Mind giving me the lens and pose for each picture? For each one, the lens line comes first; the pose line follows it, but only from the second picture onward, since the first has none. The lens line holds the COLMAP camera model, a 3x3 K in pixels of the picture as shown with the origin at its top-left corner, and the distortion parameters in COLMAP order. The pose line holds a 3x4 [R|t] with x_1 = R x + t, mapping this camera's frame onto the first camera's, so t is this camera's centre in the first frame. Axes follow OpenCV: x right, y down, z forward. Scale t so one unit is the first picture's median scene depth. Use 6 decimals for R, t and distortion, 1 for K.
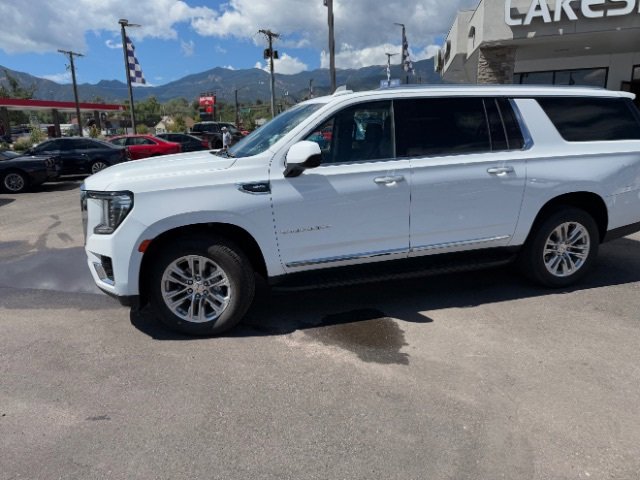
lens RADIAL K [[454.7, 0, 316.5], [0, 454.7, 238.0], [0, 0, 1]] dist [0.020934, -0.025270]
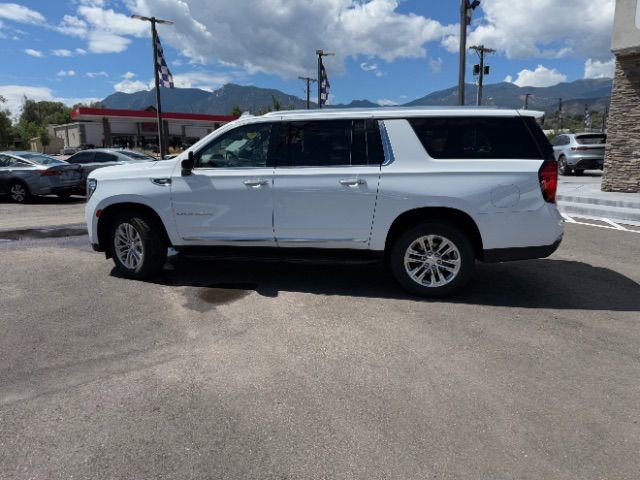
lens RADIAL K [[454.7, 0, 316.6], [0, 454.7, 242.1], [0, 0, 1]] dist [0.020934, -0.025270]
pose [[0.879804, 0.115361, -0.461125, 0.820061], [-0.127007, 0.991885, 0.005820, 0.008897], [0.458055, 0.053446, 0.887316, -0.056055]]
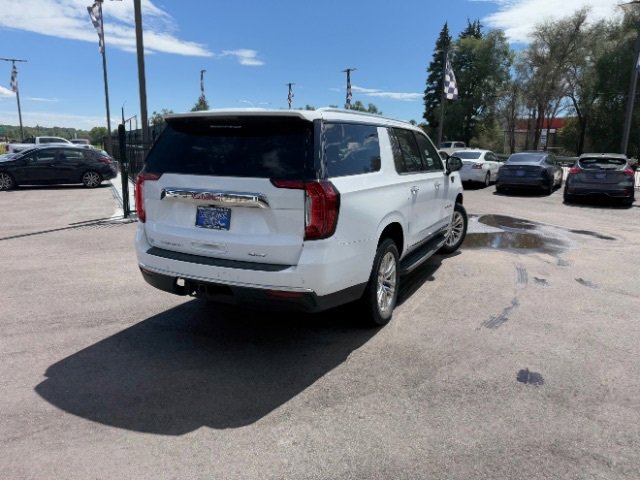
lens RADIAL K [[454.7, 0, 324.2], [0, 454.7, 235.7], [0, 0, 1]] dist [0.020934, -0.025270]
pose [[-0.669828, 0.159013, -0.725290, 1.223485], [-0.171859, 0.917074, 0.359777, -0.499754], [0.722354, 0.365636, -0.586954, 1.903562]]
